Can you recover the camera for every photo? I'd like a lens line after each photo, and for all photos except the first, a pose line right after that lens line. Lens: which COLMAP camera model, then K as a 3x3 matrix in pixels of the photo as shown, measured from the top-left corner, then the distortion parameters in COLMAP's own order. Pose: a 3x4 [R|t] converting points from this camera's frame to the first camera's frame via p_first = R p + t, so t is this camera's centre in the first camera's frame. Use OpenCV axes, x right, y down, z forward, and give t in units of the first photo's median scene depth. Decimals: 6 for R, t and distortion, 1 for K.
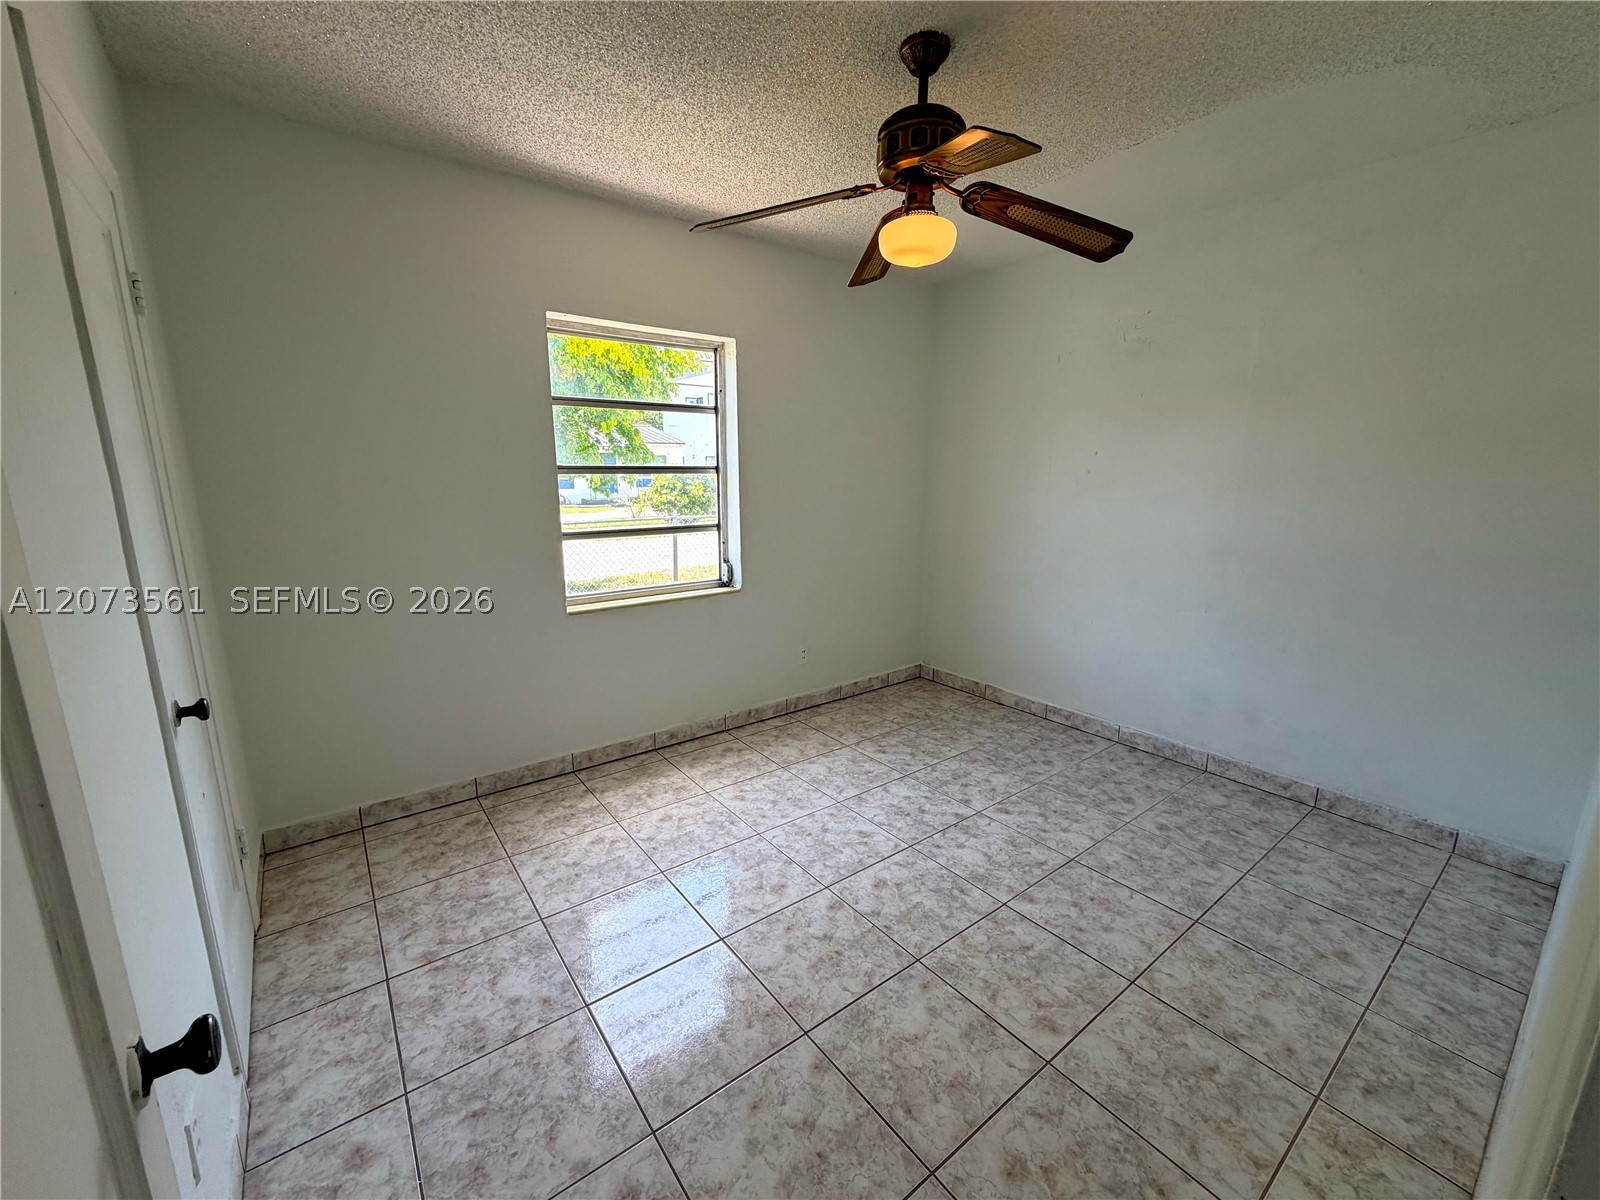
lens RADIAL K [[640.5, 0, 798.9], [0, 640.5, 602.2], [0, 0, 1]] dist [-0.000262, 0.000234]
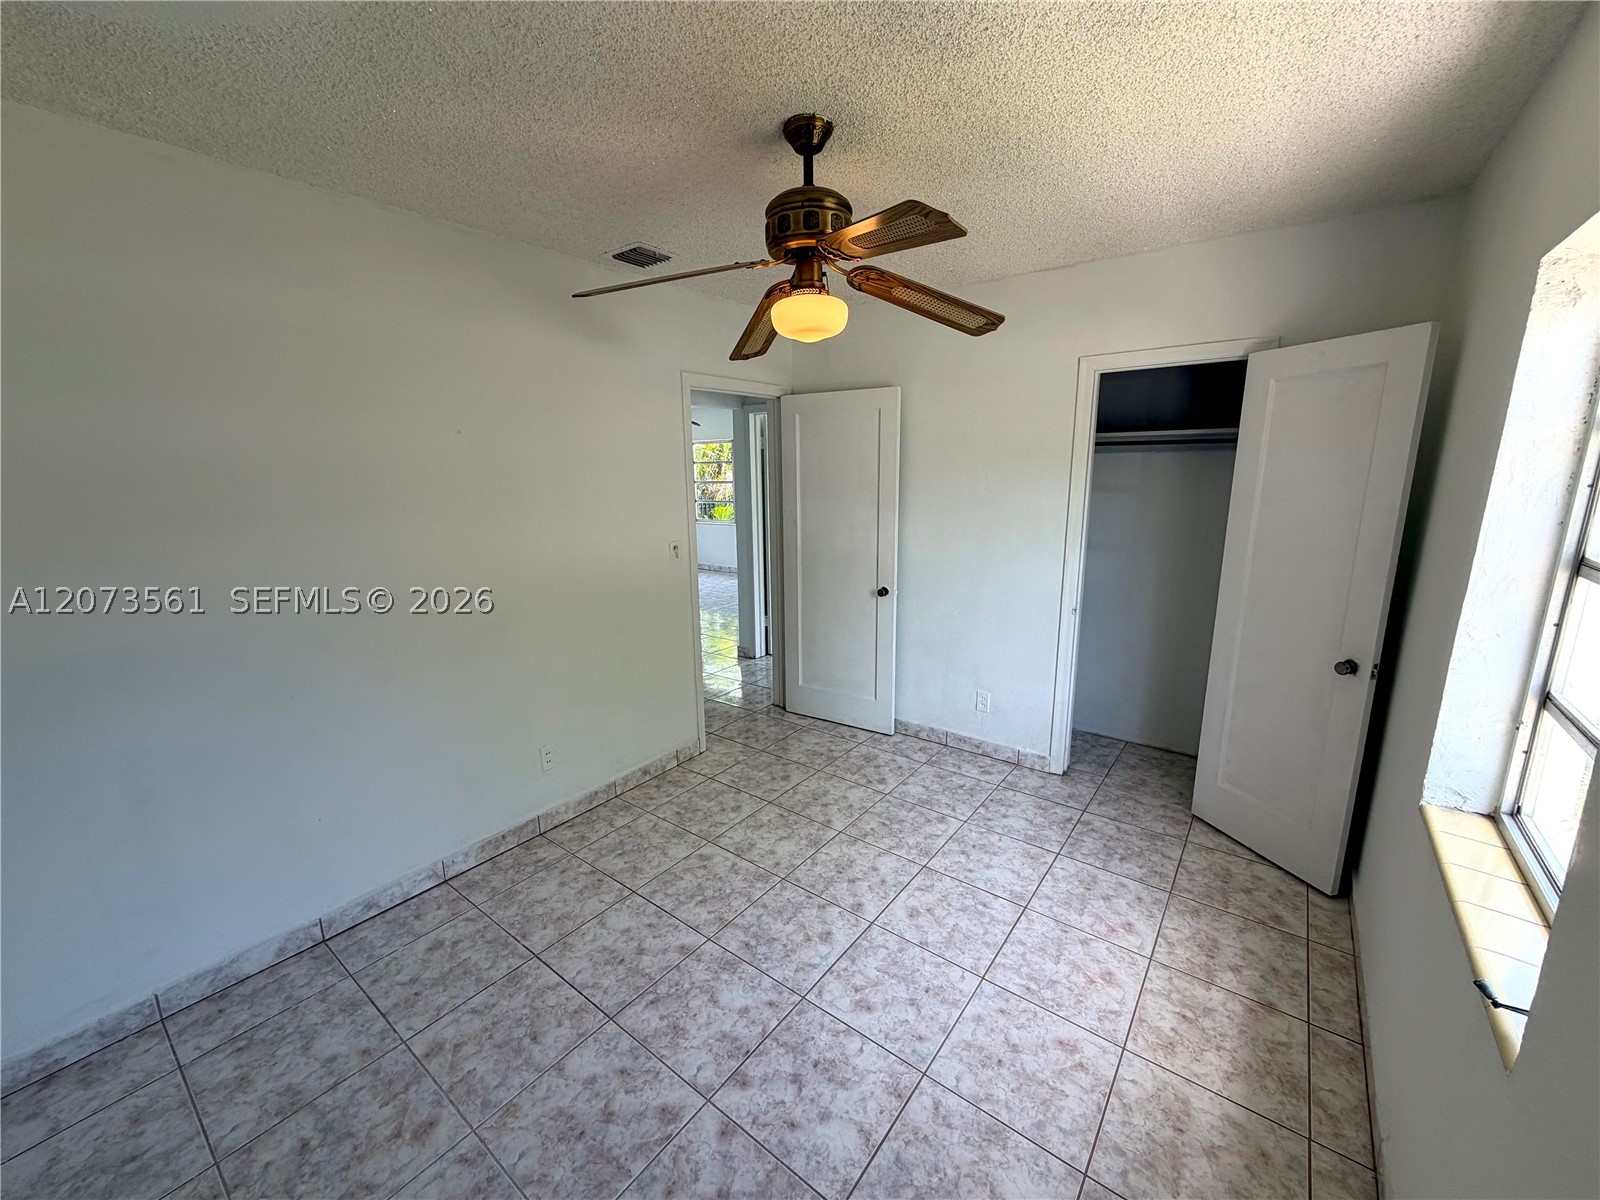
lens RADIAL K [[640.5, 0, 800.1], [0, 640.5, 600.0], [0, 0, 1]] dist [-0.000262, 0.000234]
pose [[-0.964355, 0.063086, -0.256982, 0.397640], [-0.045672, 0.916907, 0.396480, -0.459912], [0.260641, 0.394084, -0.881342, 1.688605]]
